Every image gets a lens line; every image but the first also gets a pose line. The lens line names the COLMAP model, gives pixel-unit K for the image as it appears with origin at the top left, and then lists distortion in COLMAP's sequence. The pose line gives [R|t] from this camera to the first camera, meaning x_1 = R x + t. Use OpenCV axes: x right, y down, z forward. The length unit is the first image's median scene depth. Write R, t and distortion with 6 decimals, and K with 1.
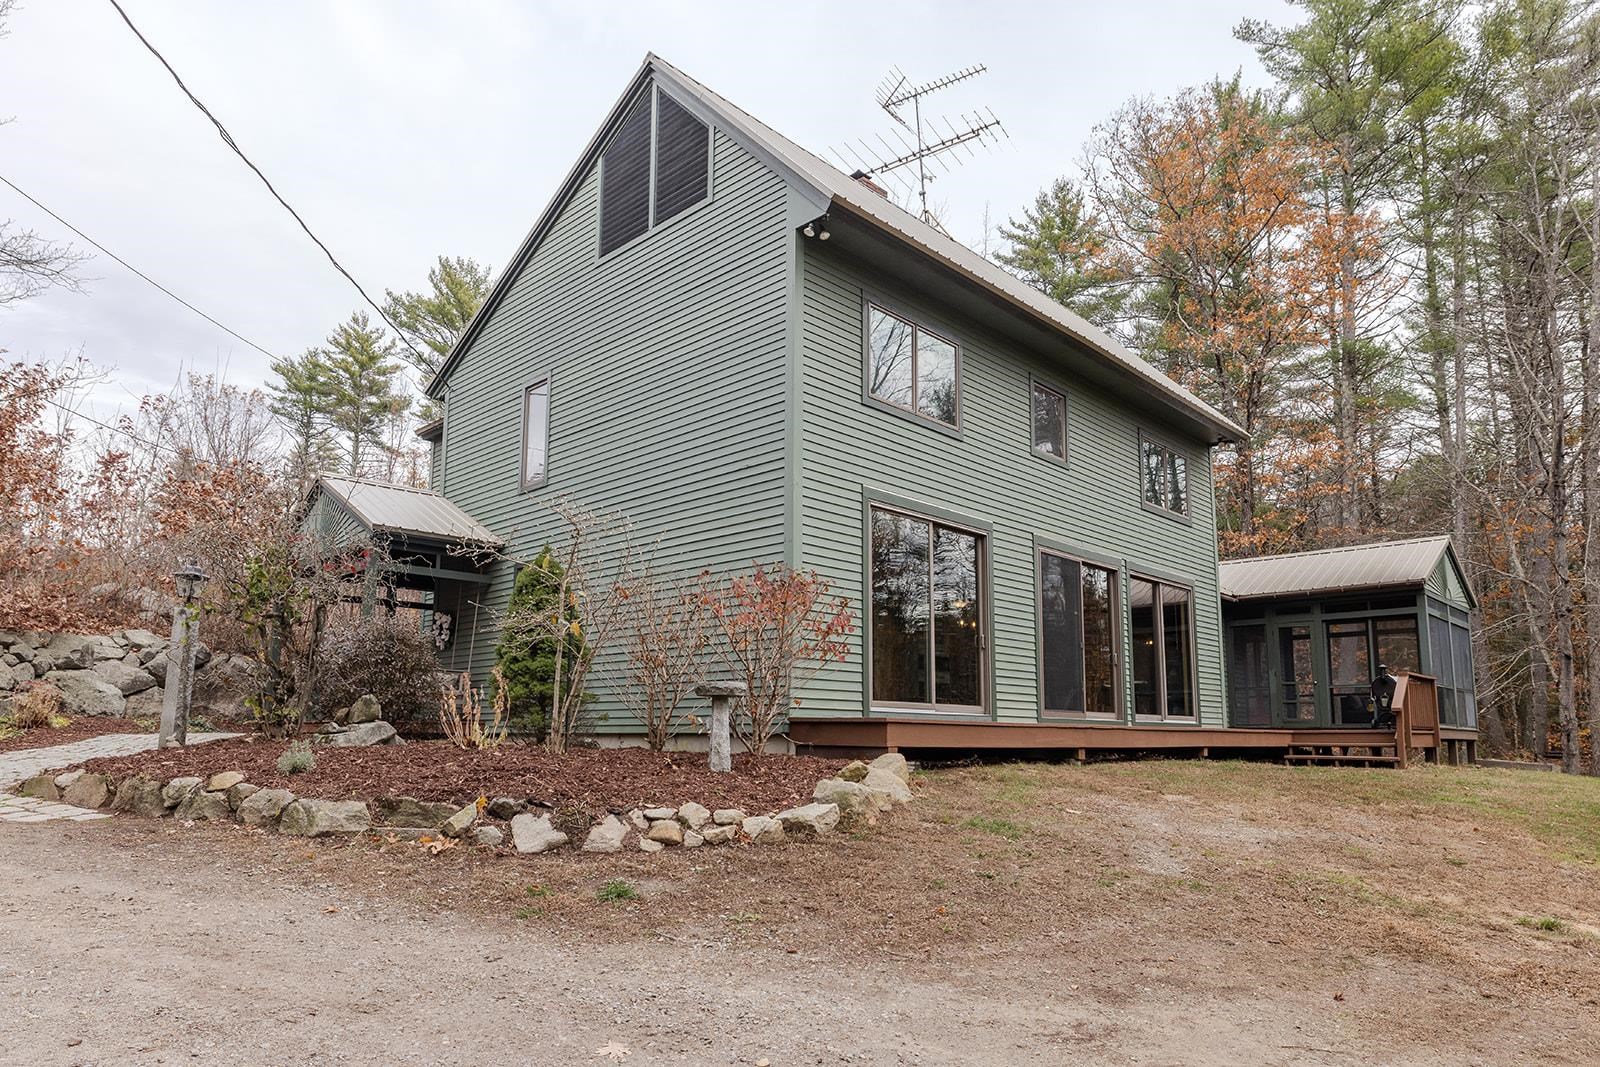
lens RADIAL K [[996.2, 0, 803.1], [0, 996.2, 571.8], [0, 0, 1]] dist [0.016755, -0.000885]
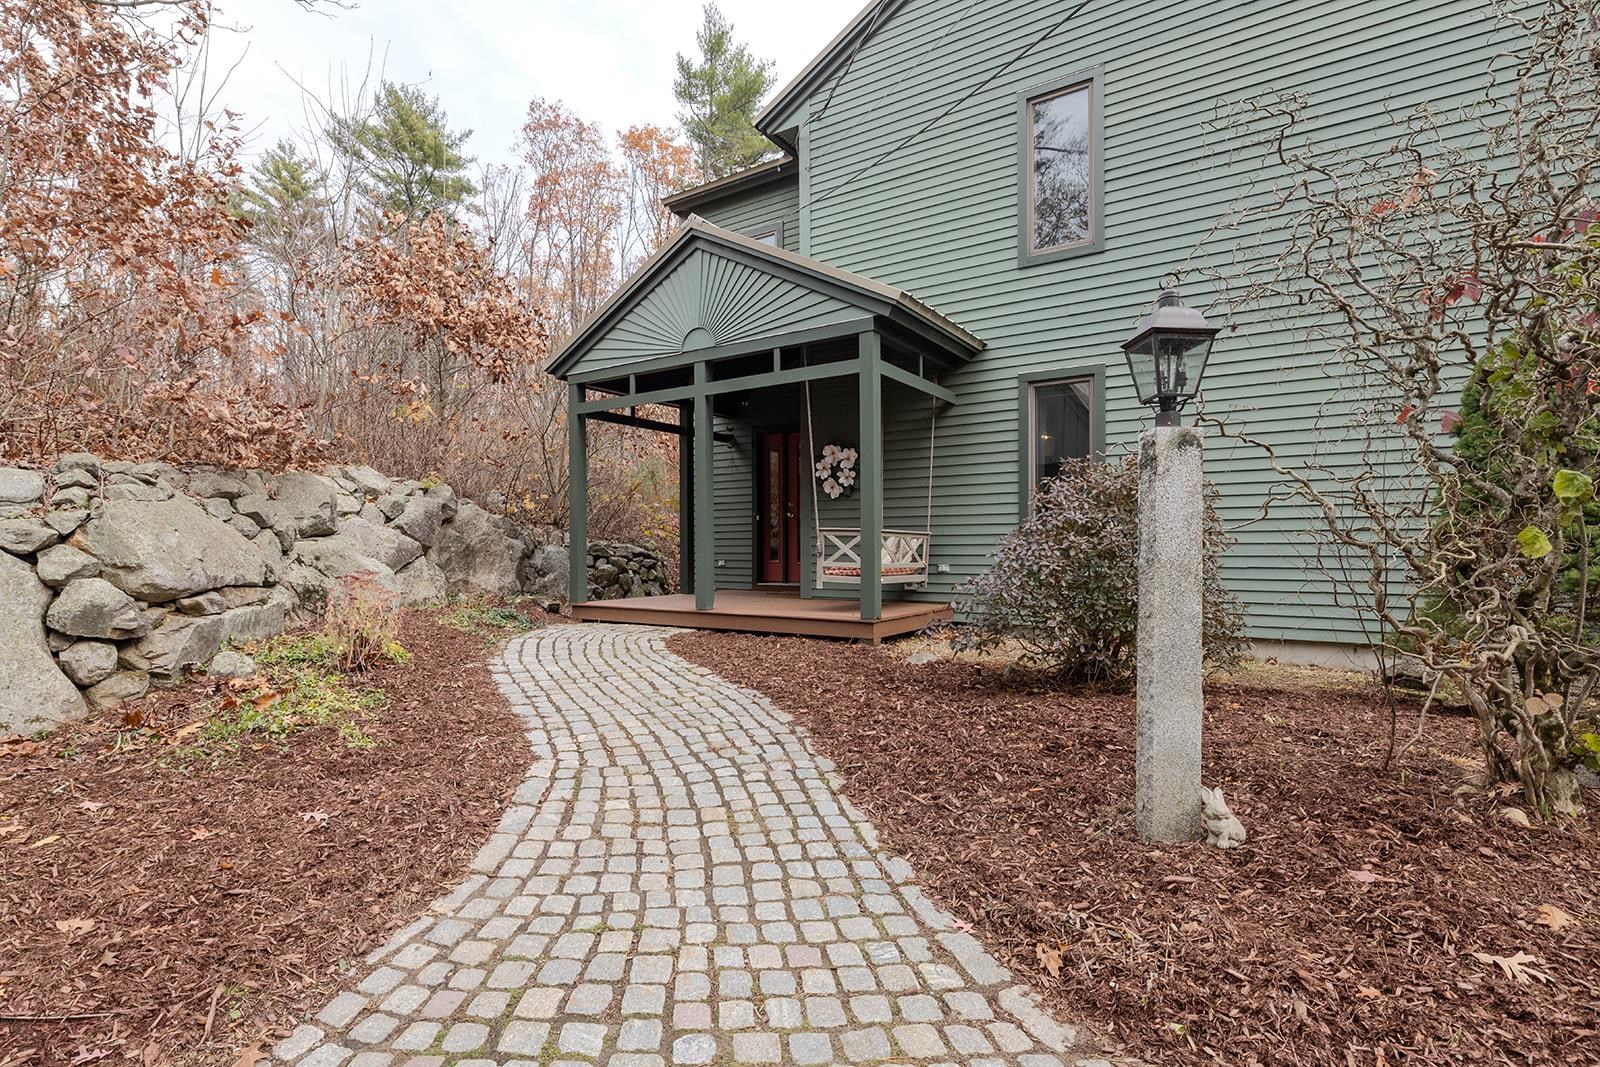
lens RADIAL K [[784.0, 0, 800.0], [0, 784.0, 533.5], [0, 0, 1]] dist [0.000223, 0.000108]
pose [[0.982241, -0.008862, 0.187413, -0.512077], [-0.019336, 0.988784, 0.148098, 0.022471], [-0.186623, -0.149092, 0.971053, 0.485353]]
